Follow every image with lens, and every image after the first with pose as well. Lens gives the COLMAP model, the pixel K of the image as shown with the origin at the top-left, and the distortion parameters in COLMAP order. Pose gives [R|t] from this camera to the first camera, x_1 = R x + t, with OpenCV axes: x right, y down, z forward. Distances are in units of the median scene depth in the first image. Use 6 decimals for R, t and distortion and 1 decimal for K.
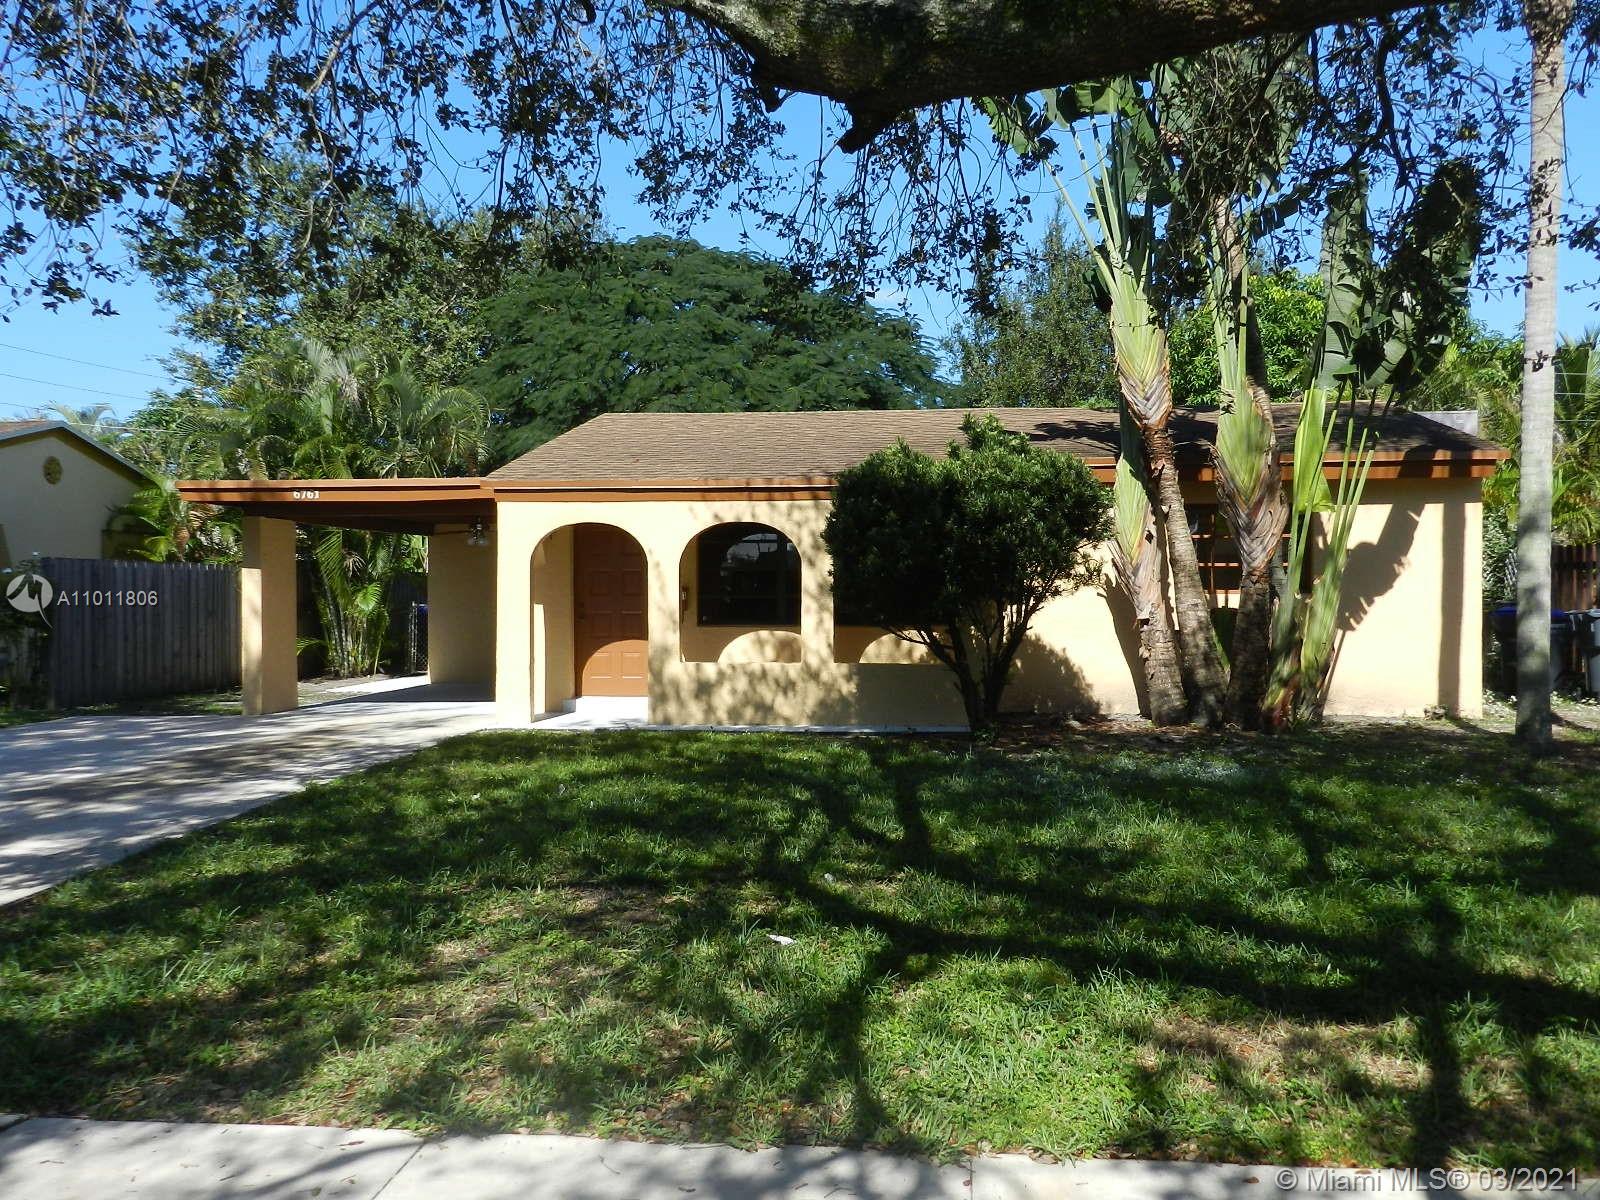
lens RADIAL K [[1307.3, 0, 799.3], [0, 1307.3, 602.4], [0, 0, 1]] dist [-0.004073, -0.000936]
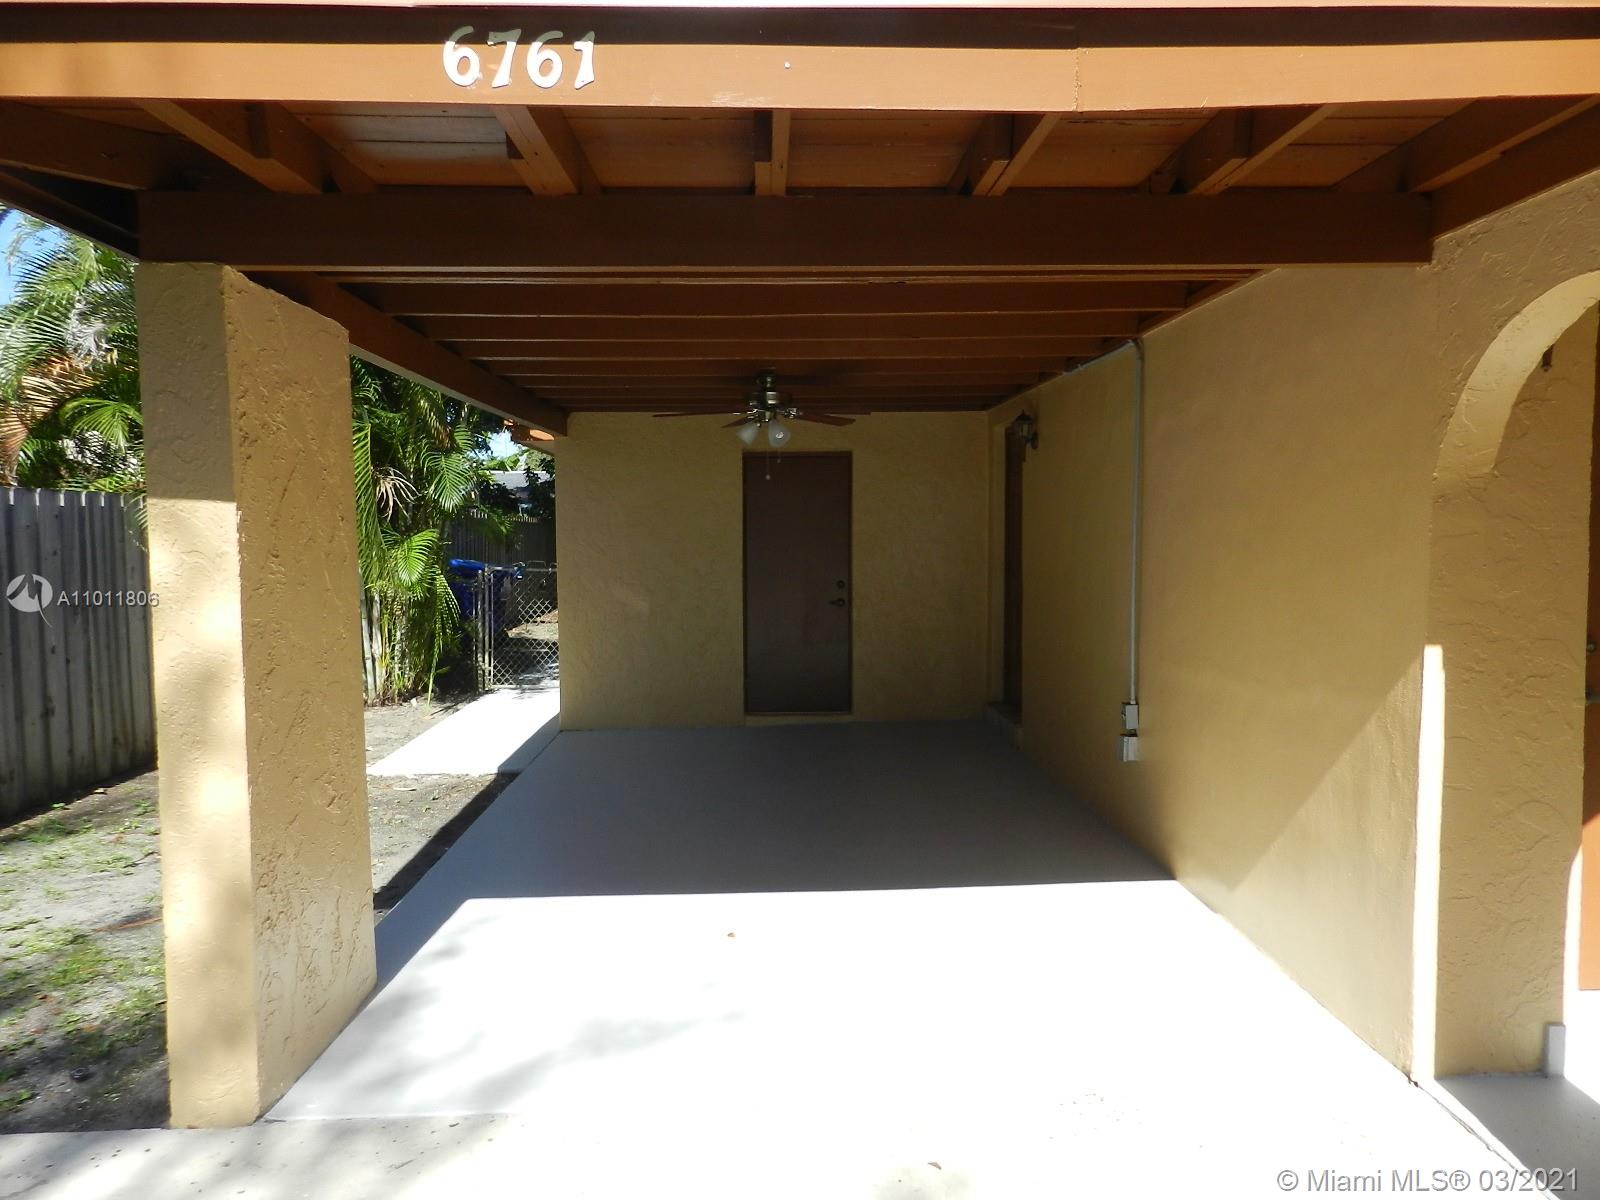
lens RADIAL K [[1090.6, 0, 801.3], [0, 1090.6, 594.5], [0, 0, 1]] dist [0.026531, -0.005568]
pose [[0.992036, -0.016622, 0.124854, -0.243952], [0.008852, 0.998004, 0.062527, -0.015436], [-0.125644, -0.060924, 0.990203, 0.574188]]
